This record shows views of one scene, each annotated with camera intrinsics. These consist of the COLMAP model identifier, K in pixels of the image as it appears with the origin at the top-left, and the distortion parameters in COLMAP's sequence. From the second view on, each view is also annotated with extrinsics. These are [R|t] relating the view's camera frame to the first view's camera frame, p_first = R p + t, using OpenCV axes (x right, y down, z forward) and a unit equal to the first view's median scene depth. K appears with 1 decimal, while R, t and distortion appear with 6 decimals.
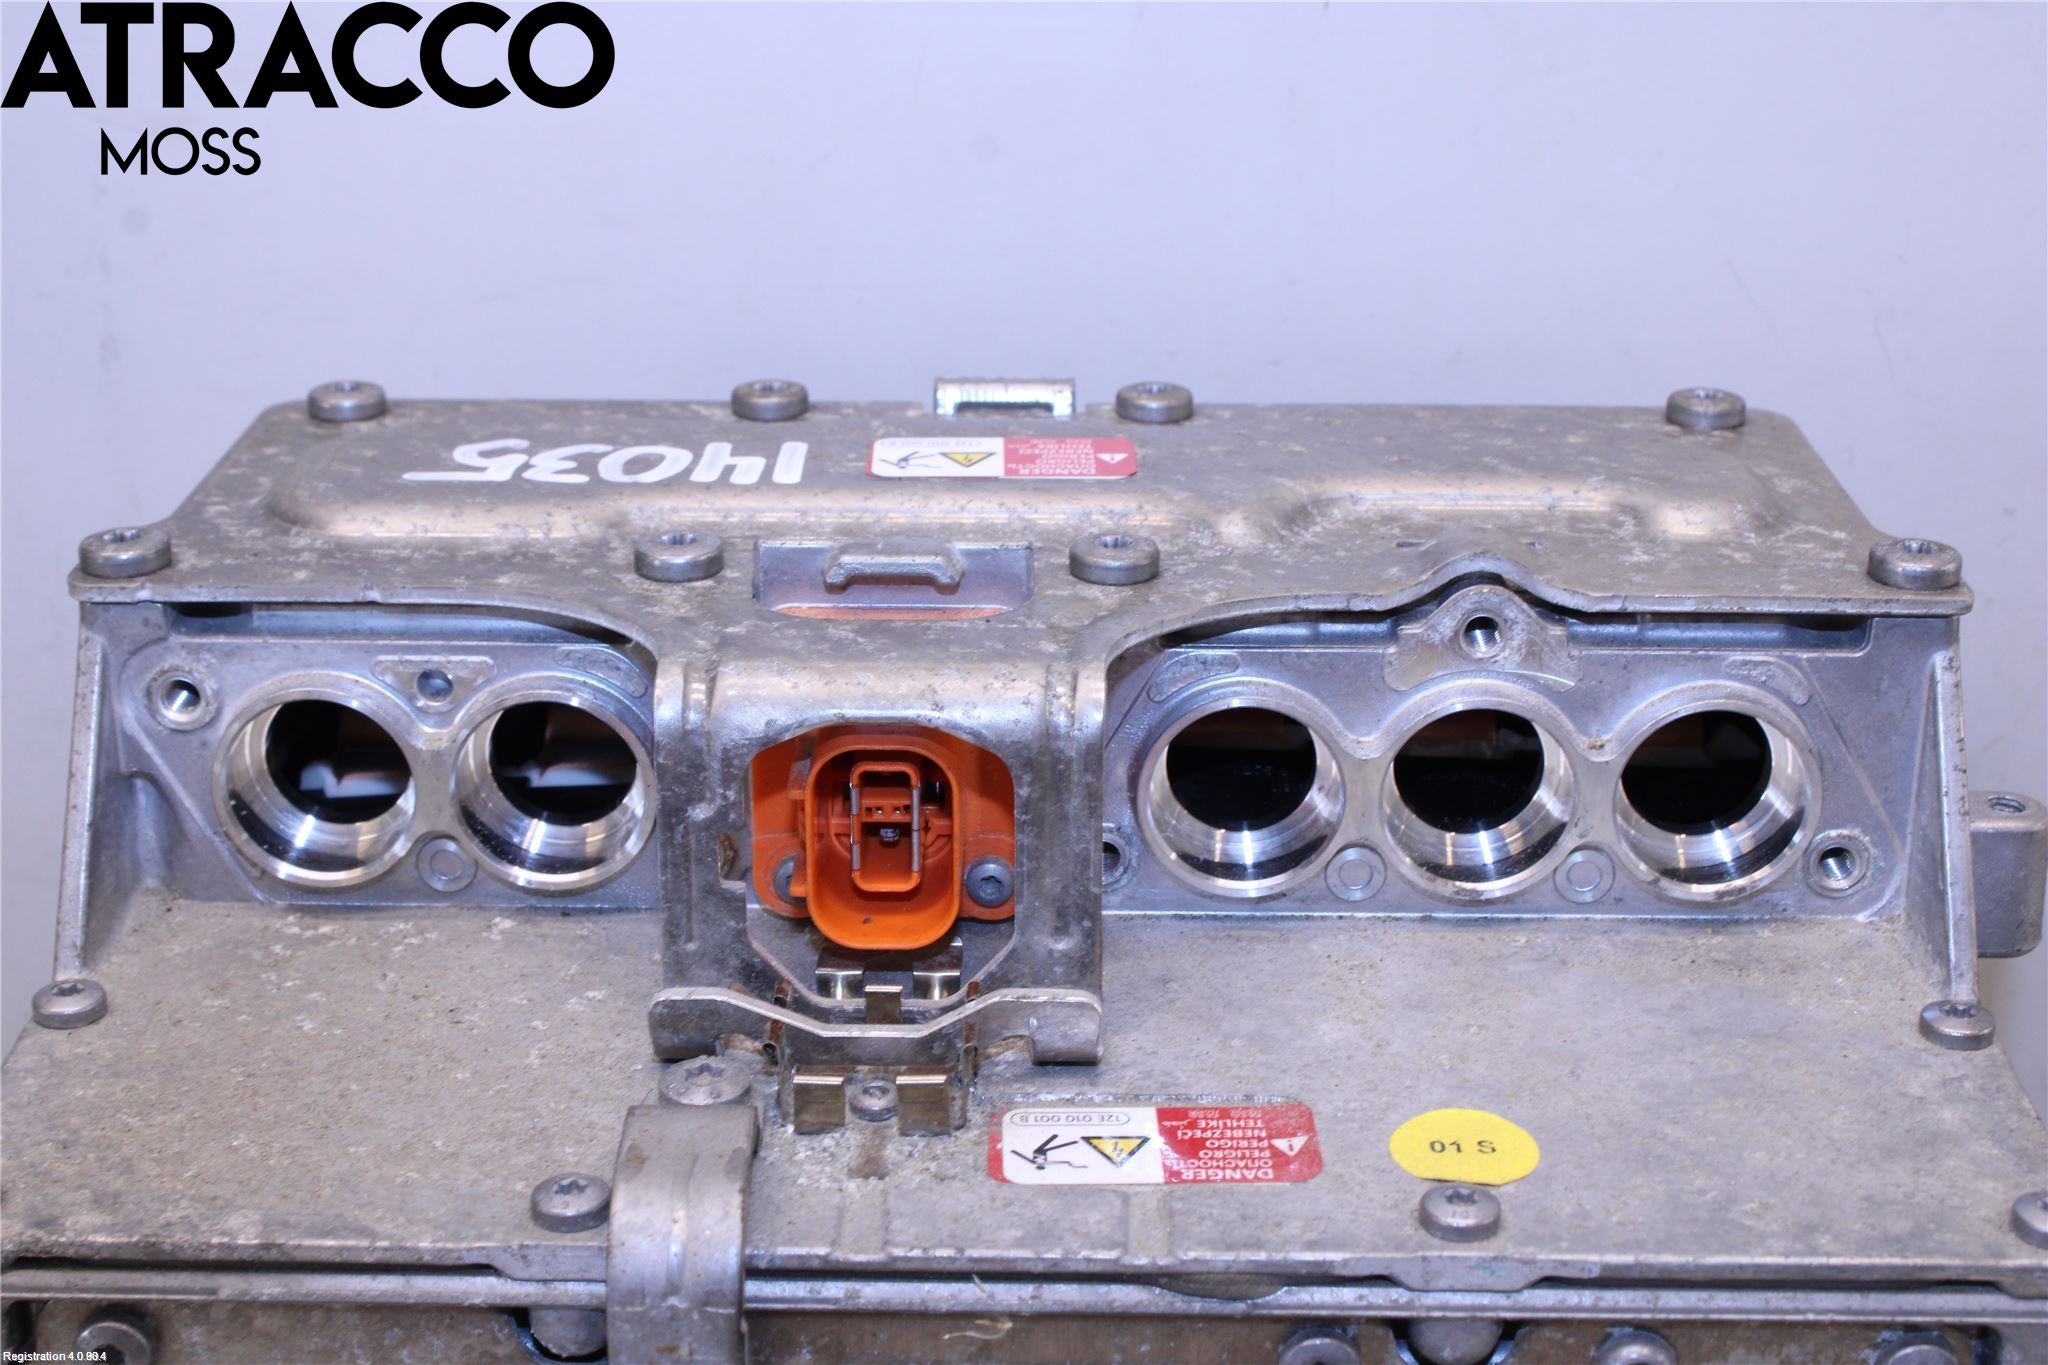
lens RADIAL K [[3350.7, 0, 1024.0], [0, 3350.7, 682.5], [0, 0, 1]] dist [-0.044568, -0.086163]
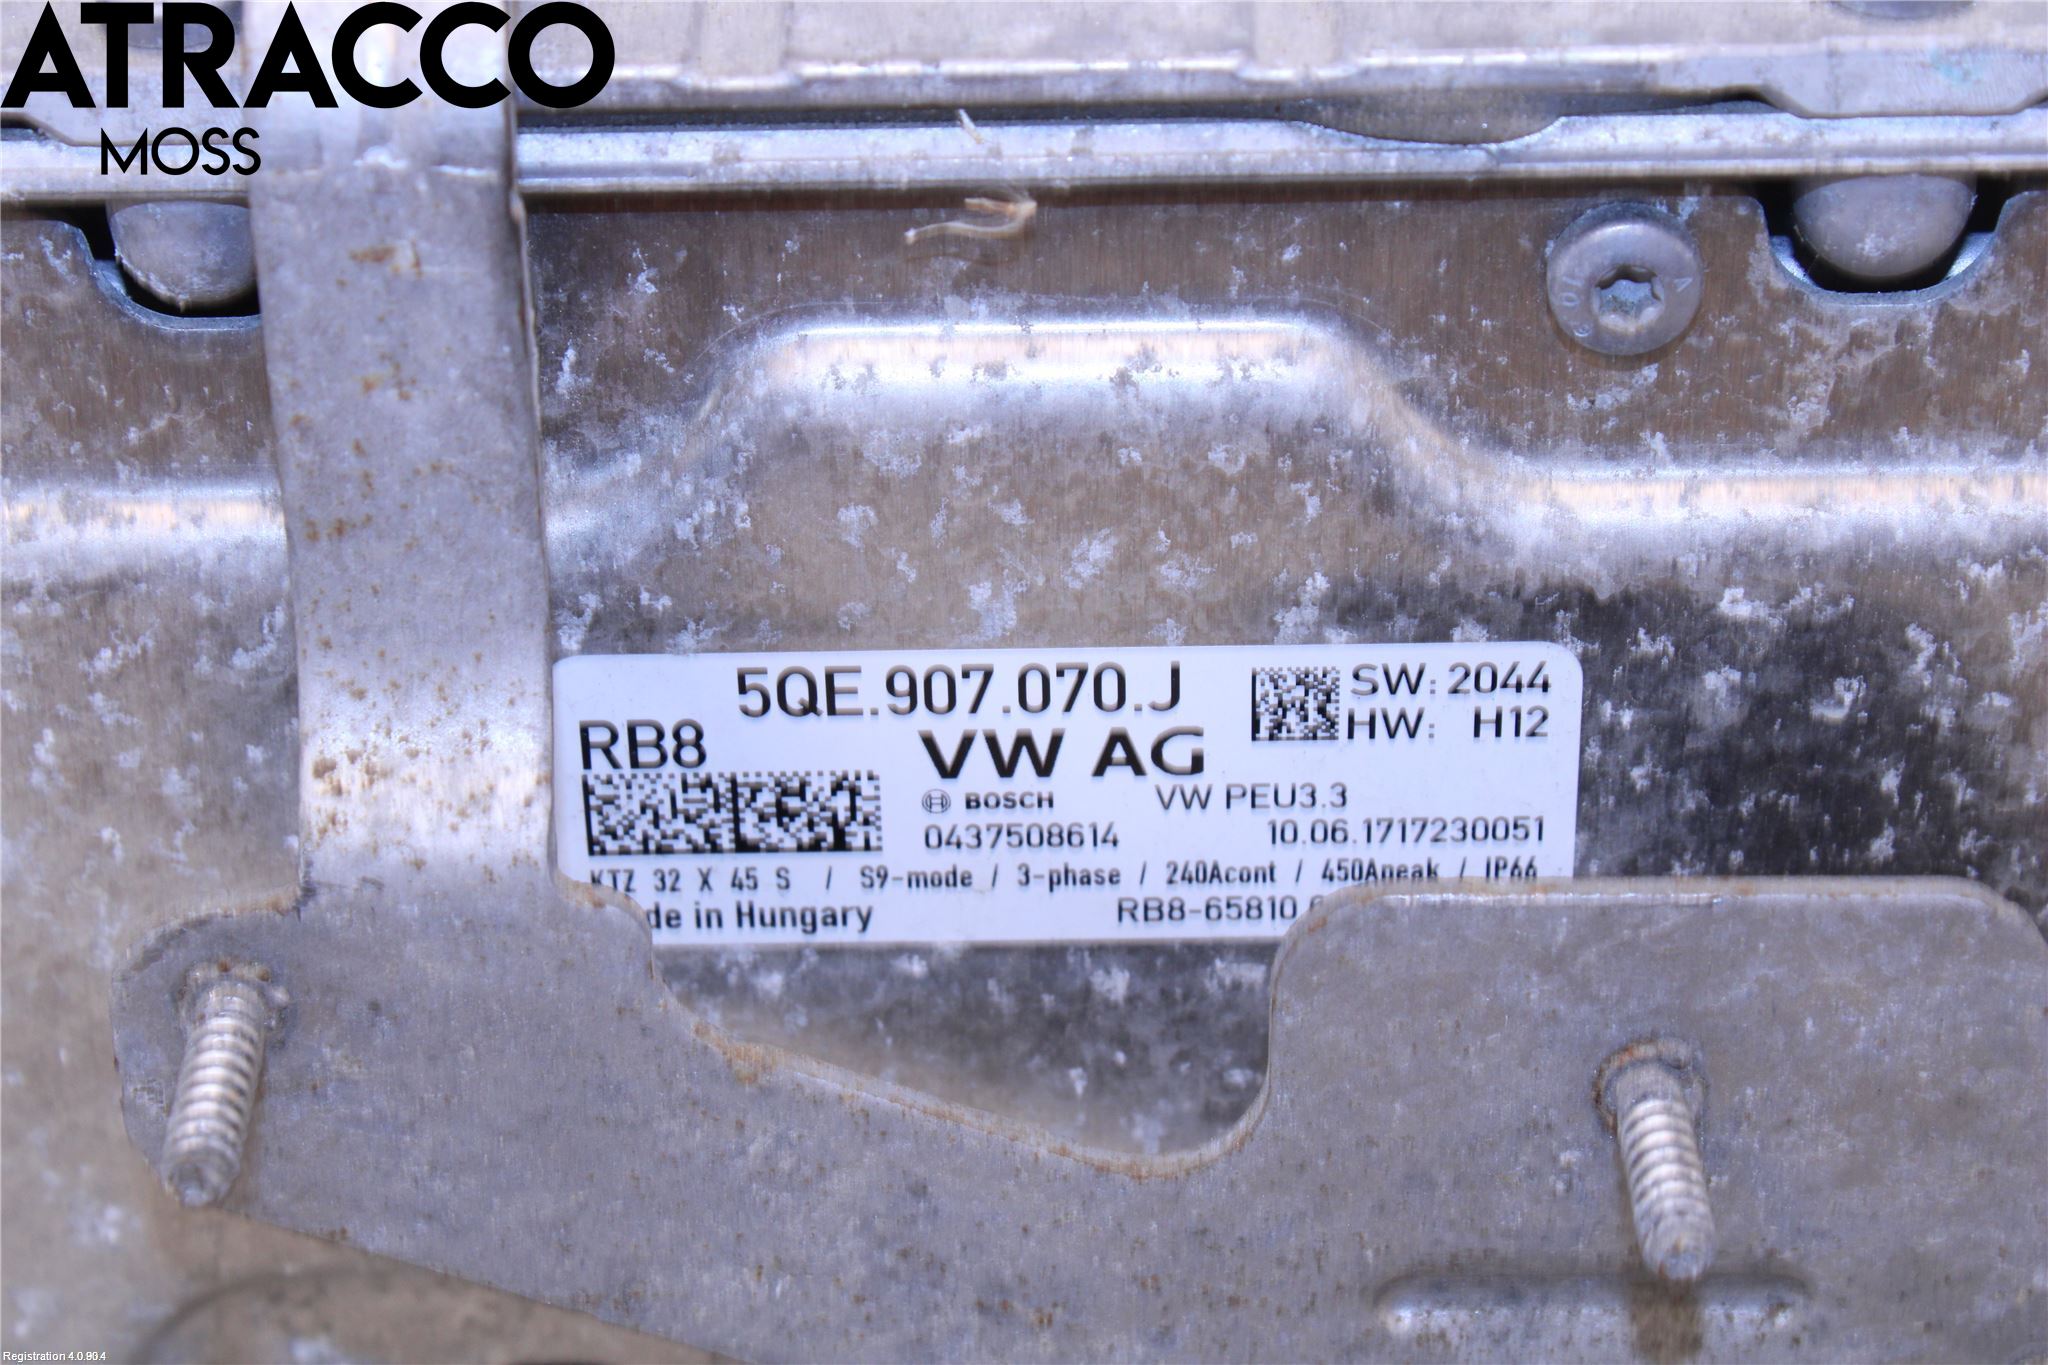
lens RADIAL K [[5282.6, 0, 1024.0], [0, 5282.6, 682.5], [0, 0, 1]] dist [0.107399, -0.431926]
pose [[0.999624, -0.027191, -0.003500, -0.004619], [0.027341, 0.979383, 0.200155, 0.099960], [-0.002014, -0.200175, 0.979758, 0.178638]]
